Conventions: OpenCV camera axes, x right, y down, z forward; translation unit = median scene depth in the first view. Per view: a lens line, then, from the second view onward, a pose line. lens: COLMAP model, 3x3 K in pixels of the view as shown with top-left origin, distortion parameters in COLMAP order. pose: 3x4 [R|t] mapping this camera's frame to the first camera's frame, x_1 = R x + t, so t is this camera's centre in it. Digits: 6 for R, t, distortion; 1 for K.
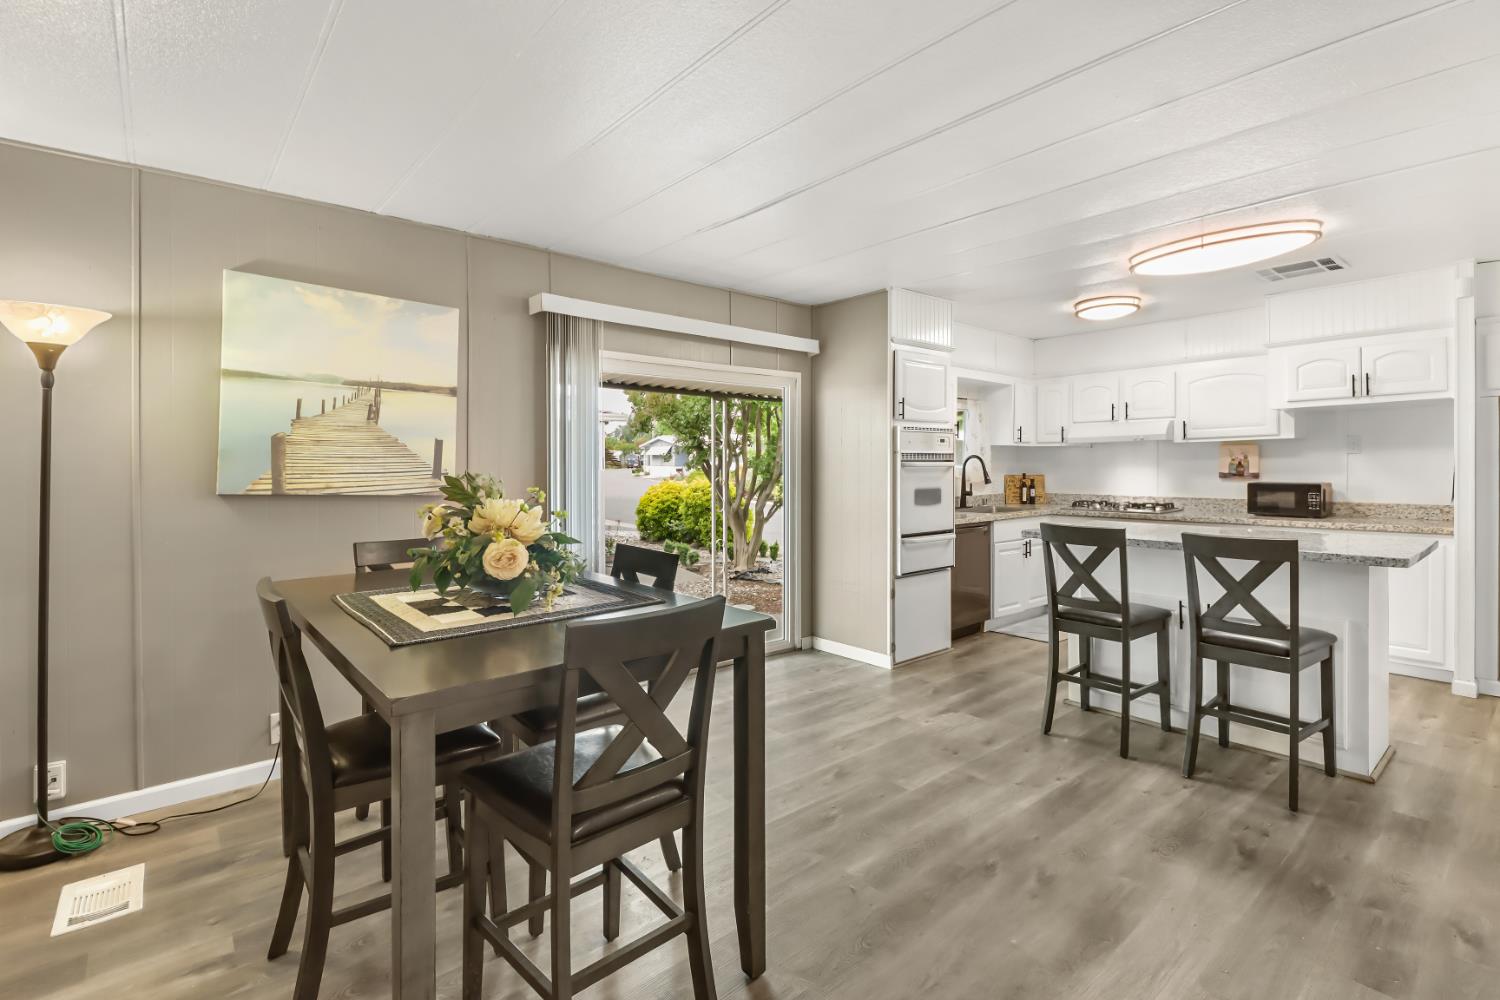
lens RADIAL K [[700.8, 0, 747.1], [0, 700.8, 461.2], [0, 0, 1]] dist [0.010232, -0.003766]
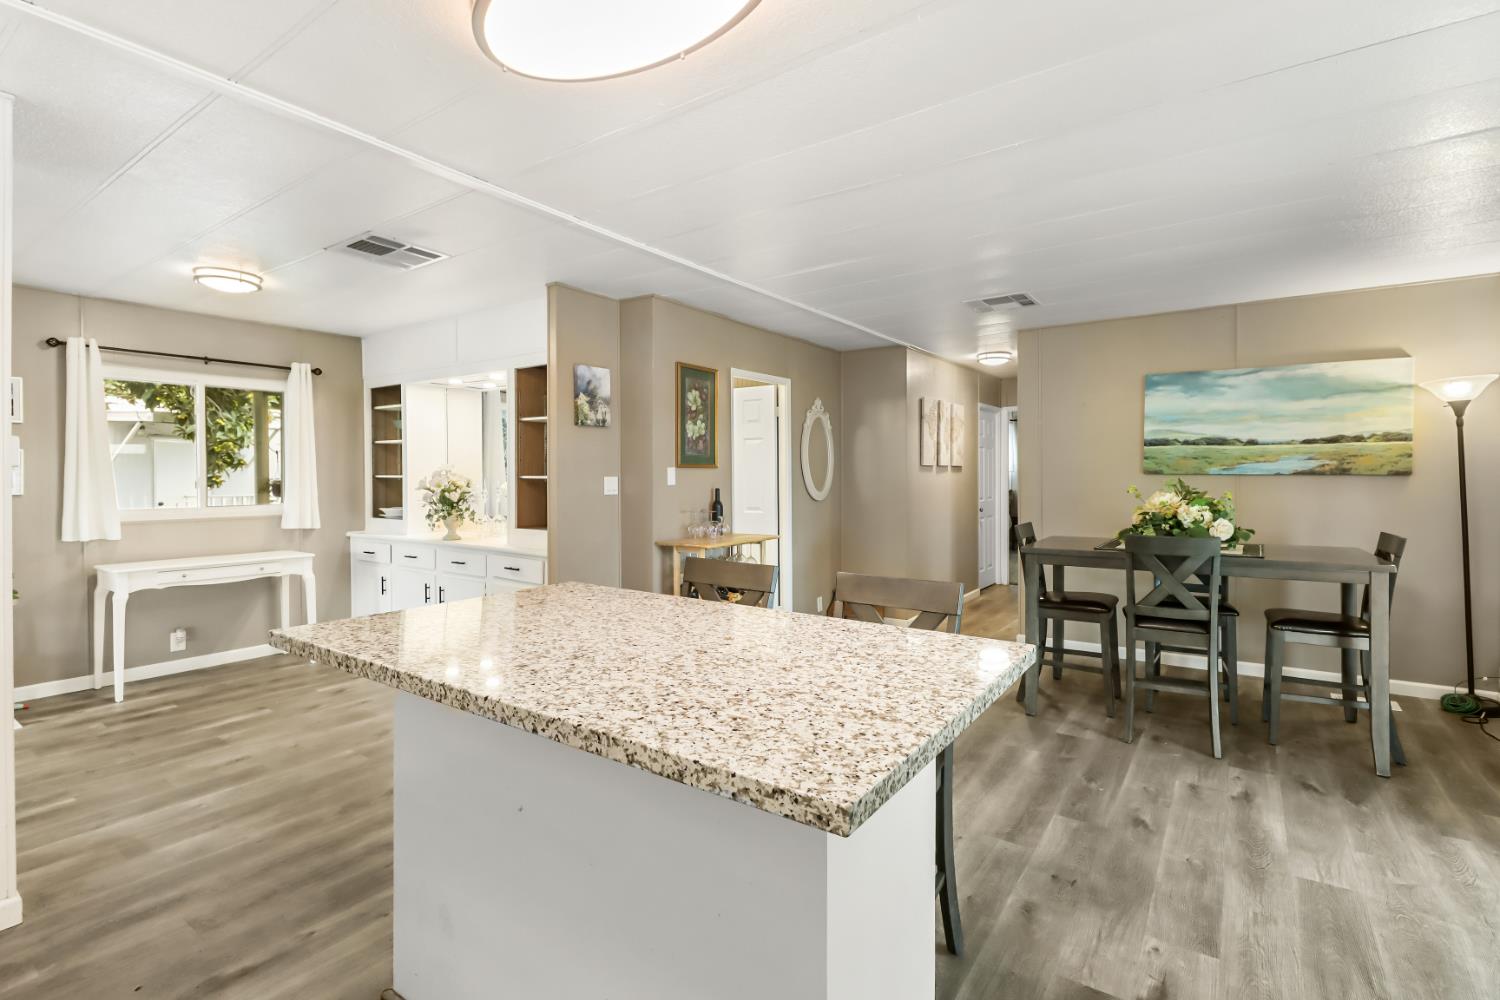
lens RADIAL K [[700.8, 0, 760.0], [0, 700.8, 470.2], [0, 0, 1]] dist [0.010232, -0.003766]
pose [[-0.963661, 0.003681, -0.267103, 0.715041], [0.005352, 0.999970, -0.005528, -0.001849], [0.267074, -0.006756, -0.963652, 1.482281]]
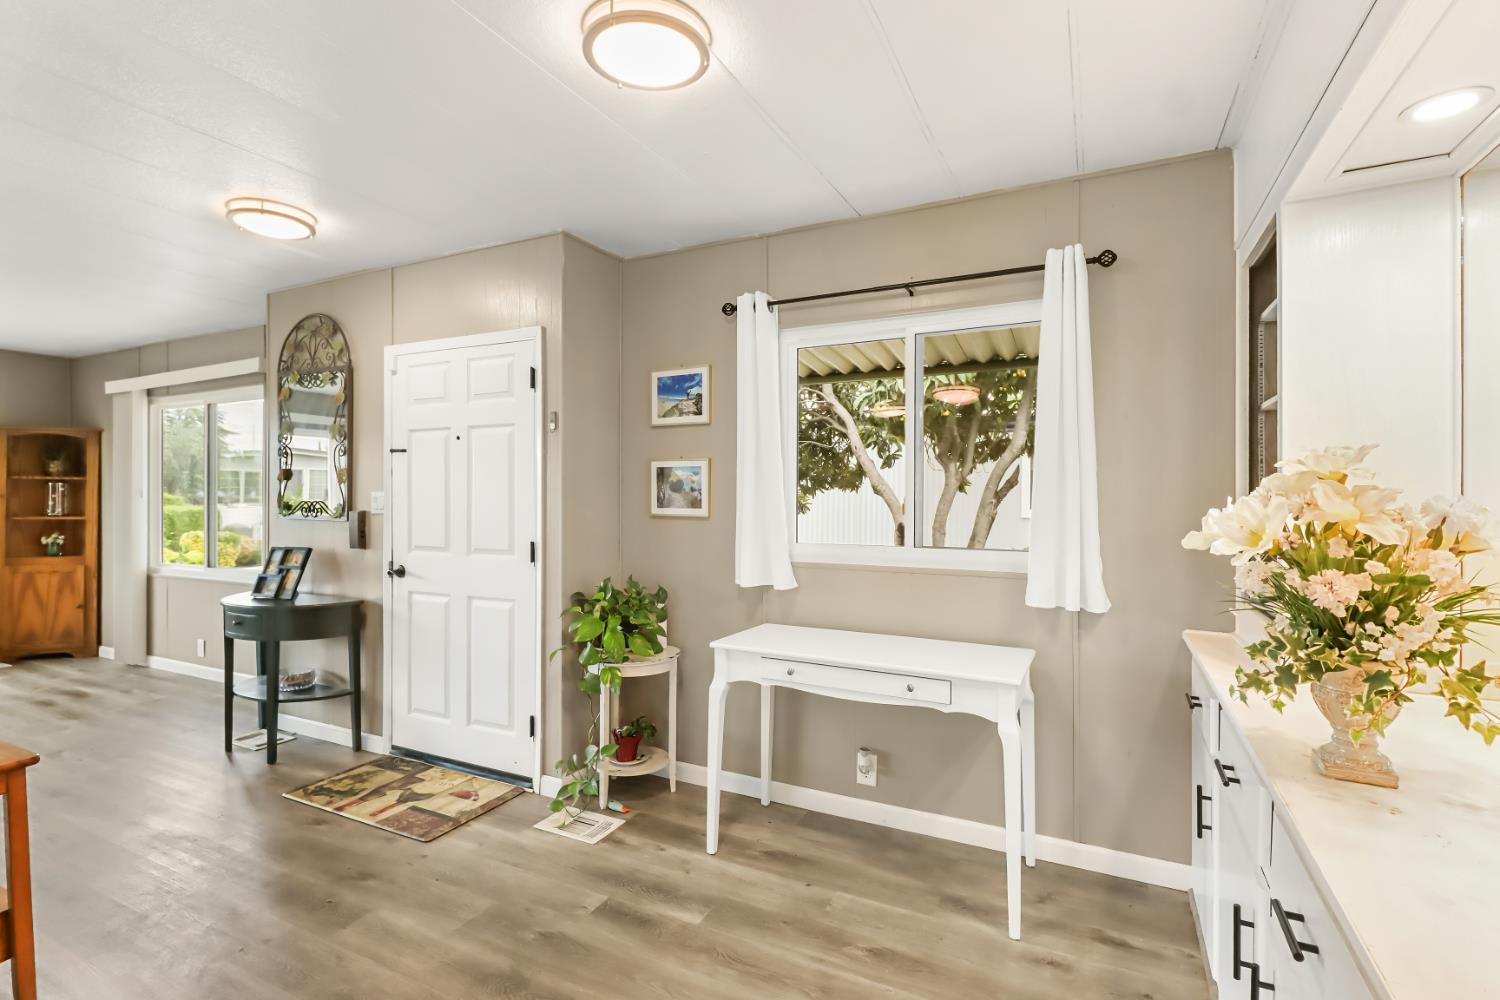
lens RADIAL K [[700.8, 0, 745.4], [0, 700.8, 499.6], [0, 0, 1]] dist [0.010232, -0.003766]
pose [[-0.398298, -0.006076, 0.917236, 0.748302], [-0.001478, 0.999981, 0.005983, -0.002507], [-0.917255, 0.001027, -0.398299, 0.324611]]
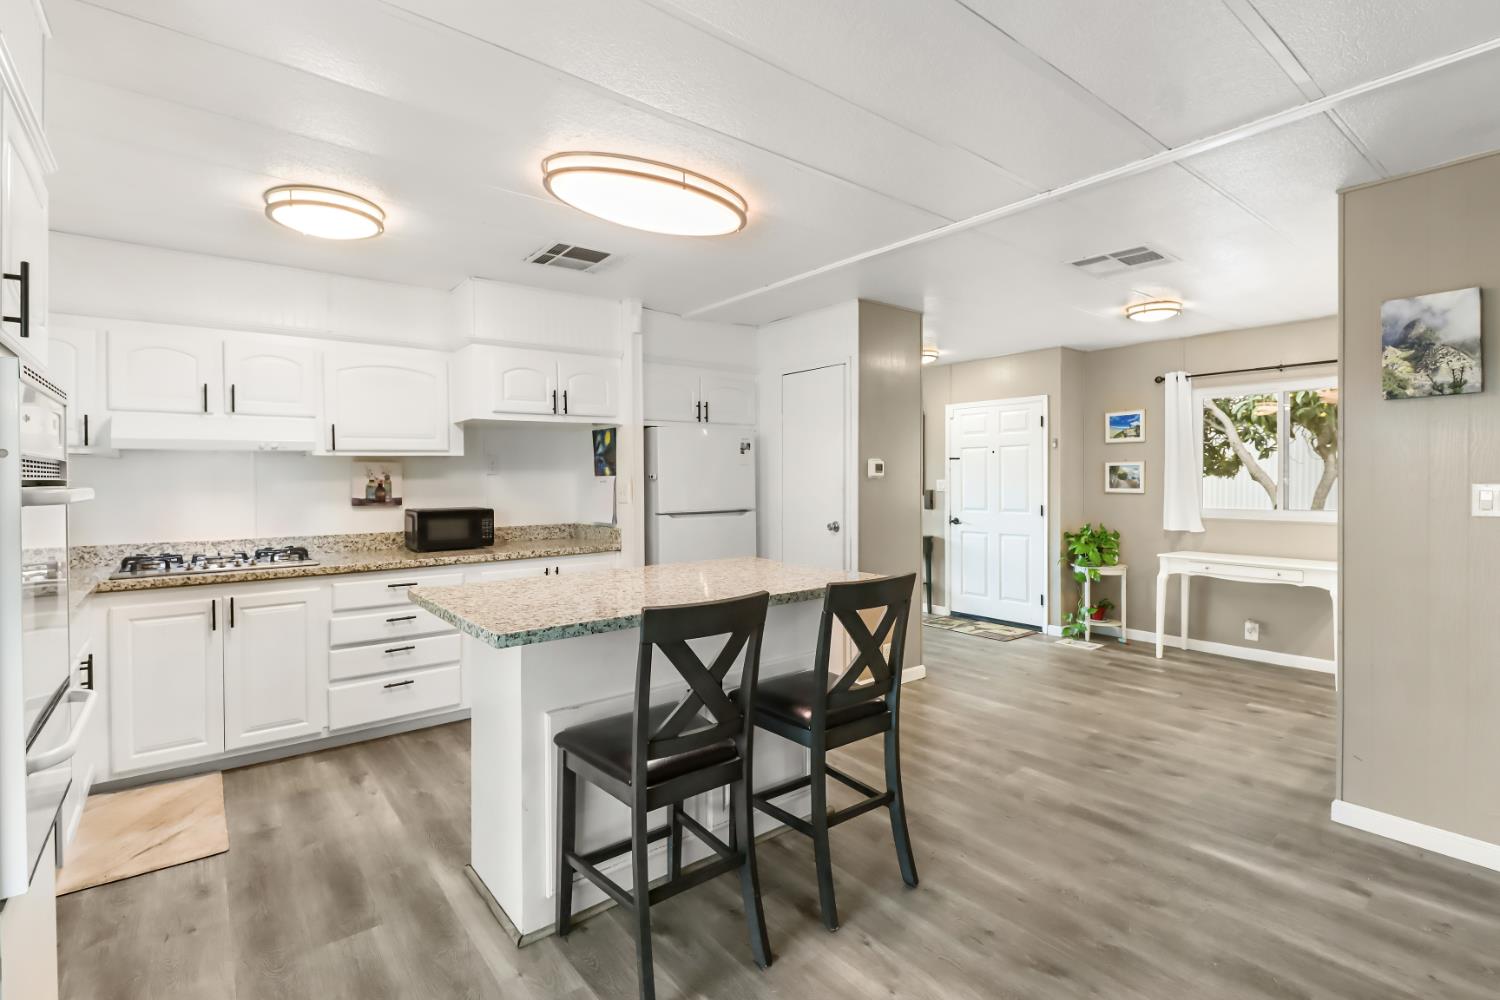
lens RADIAL K [[700.8, 0, 745.2], [0, 700.8, 483.6], [0, 0, 1]] dist [0.010232, -0.003766]
pose [[0.025385, -0.001817, 0.999676, -0.071518], [0.001110, 0.999998, 0.001790, -0.000636], [-0.999677, 0.001064, 0.025387, 0.899994]]
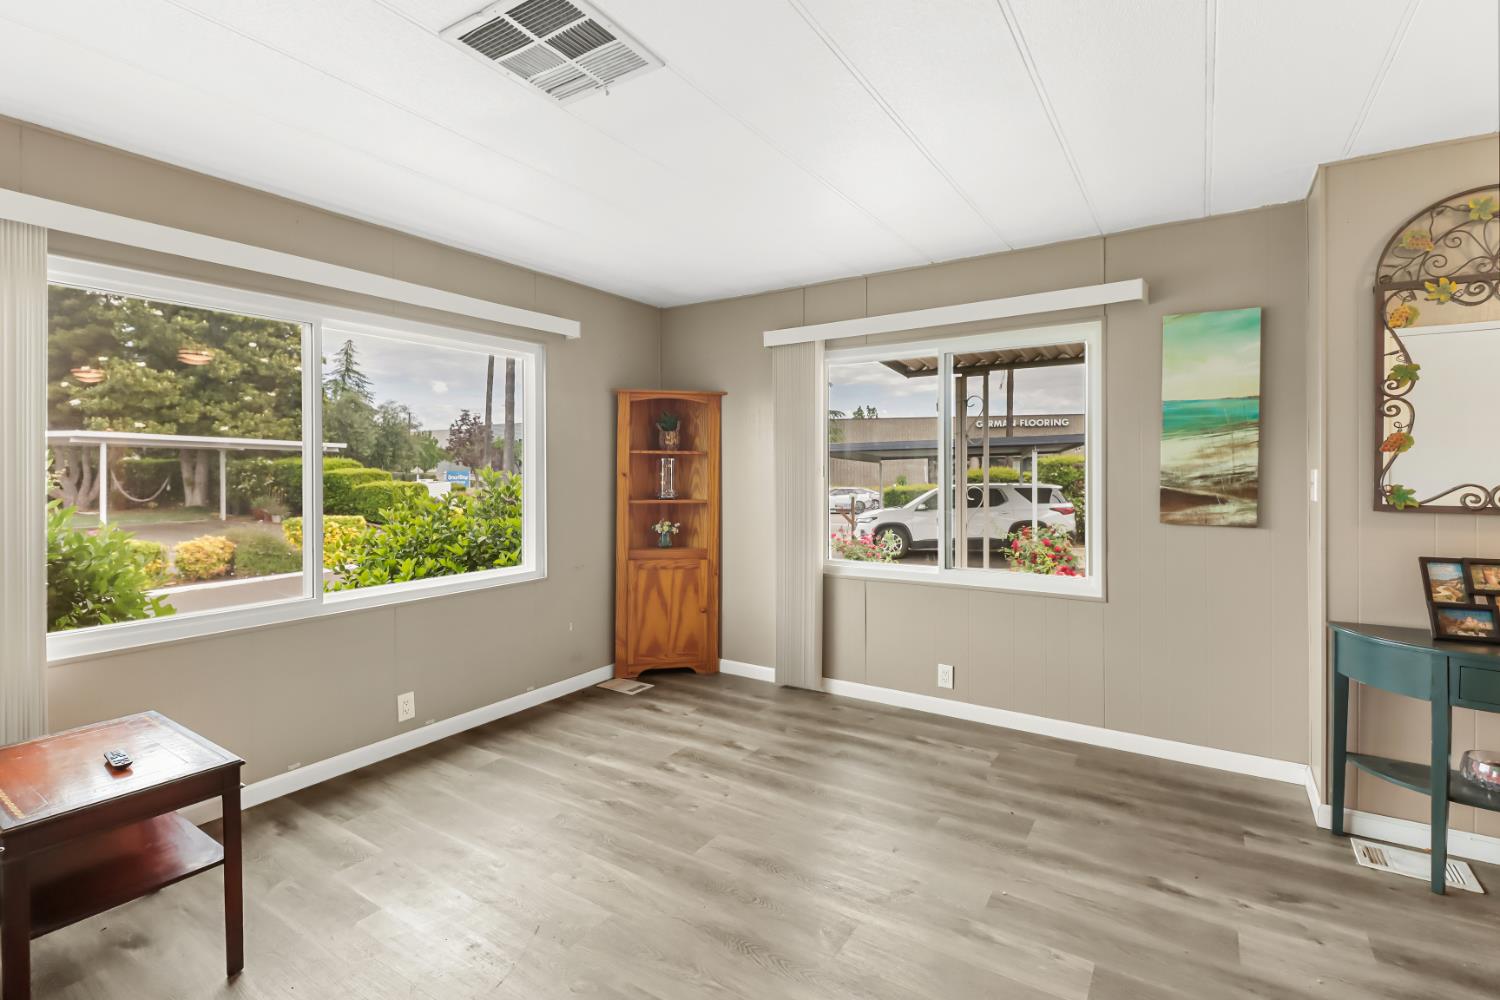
lens RADIAL K [[700.8, 0, 746.9], [0, 700.8, 477.4], [0, 0, 1]] dist [0.010232, -0.003766]
pose [[-0.296223, -0.006949, 0.955093, 1.563275], [-0.003309, 0.999975, 0.006249, -0.002028], [-0.955113, -0.001309, -0.296239, 1.386957]]
